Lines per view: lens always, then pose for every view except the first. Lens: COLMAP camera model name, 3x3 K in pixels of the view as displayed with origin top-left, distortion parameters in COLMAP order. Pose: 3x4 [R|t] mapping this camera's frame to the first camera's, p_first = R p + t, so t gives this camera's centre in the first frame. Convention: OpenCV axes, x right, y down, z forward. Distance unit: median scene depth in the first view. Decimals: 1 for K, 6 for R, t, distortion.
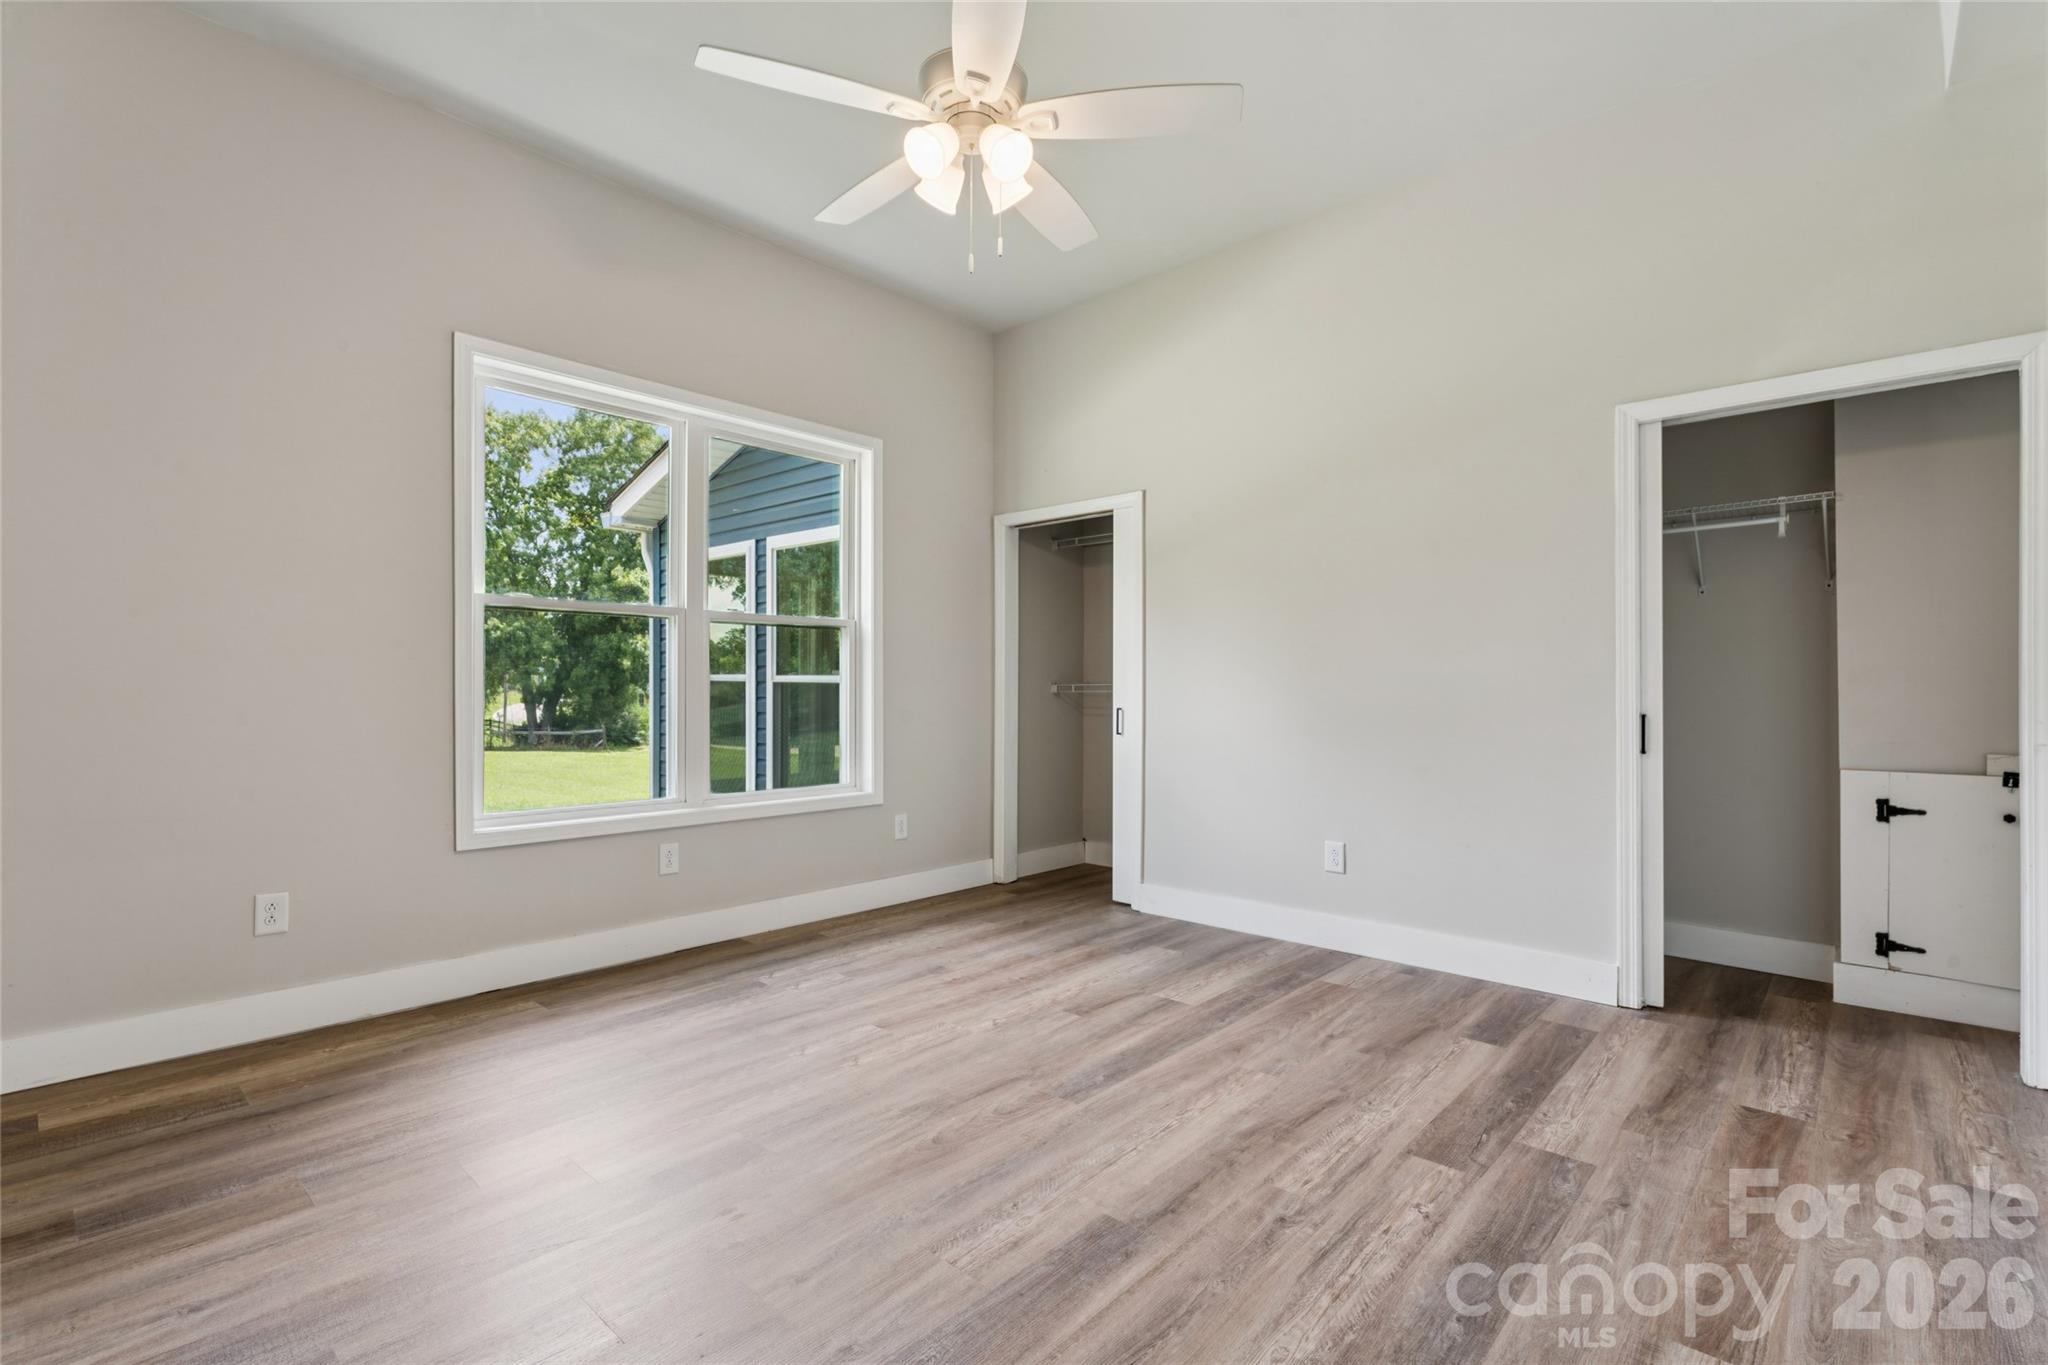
lens RADIAL K [[946.5, 0, 1025.6], [0, 946.5, 683.7], [0, 0, 1]] dist [-0.003148, -0.000981]
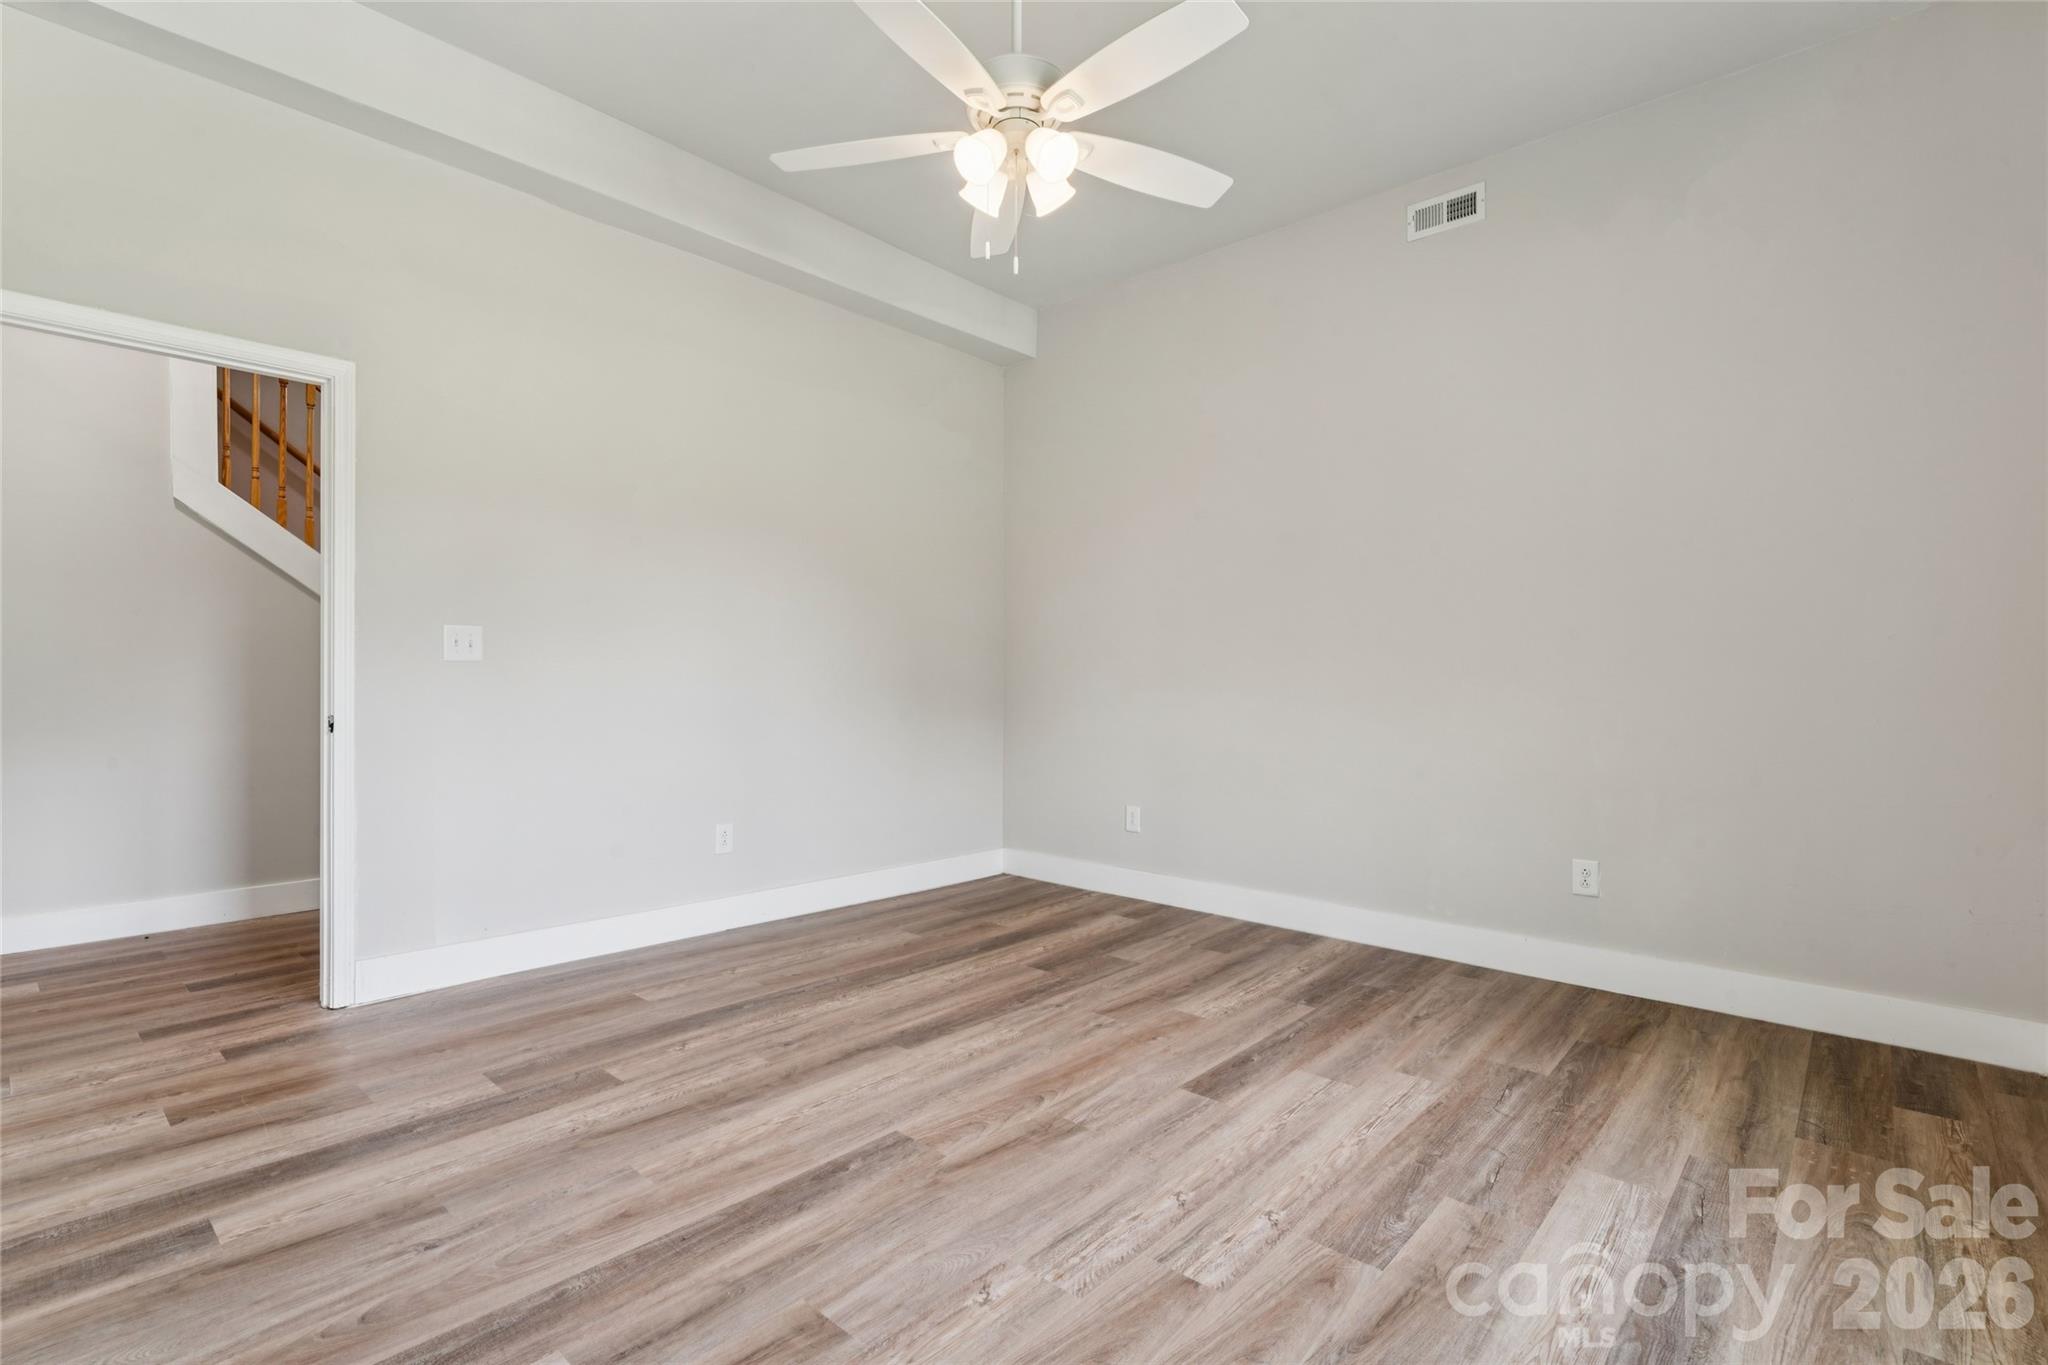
lens RADIAL K [[946.5, 0, 1022.2], [0, 946.5, 681.8], [0, 0, 1]] dist [-0.003148, -0.000981]
pose [[-0.999927, -0.009418, -0.007517, -0.056977], [-0.009401, 0.999953, -0.002267, 0.010757], [0.007538, -0.002196, -0.999969, 1.929188]]
